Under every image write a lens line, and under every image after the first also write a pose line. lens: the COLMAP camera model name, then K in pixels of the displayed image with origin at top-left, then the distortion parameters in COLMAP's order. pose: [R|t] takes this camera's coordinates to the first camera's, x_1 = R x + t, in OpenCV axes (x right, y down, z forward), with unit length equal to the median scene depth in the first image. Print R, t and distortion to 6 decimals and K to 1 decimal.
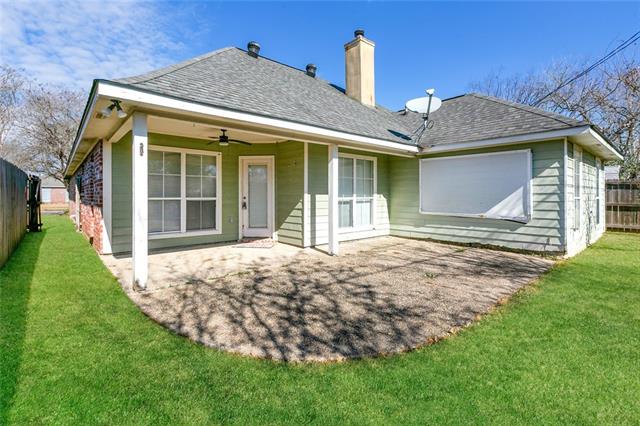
lens RADIAL K [[295.9, 0, 314.0], [0, 295.9, 193.2], [0, 0, 1]] dist [-0.005557, -0.000327]
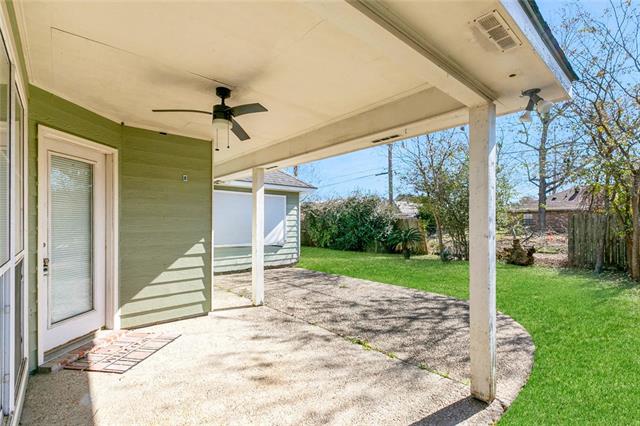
lens RADIAL K [[295.9, 0, 319.6], [0, 295.9, 219.6], [0, 0, 1]] dist [-0.005557, -0.000327]
pose [[-0.011564, 0.012169, 0.999859, -0.759255], [-0.005562, 0.999910, -0.012234, -0.013273], [-0.999918, -0.005703, -0.011496, 0.864265]]
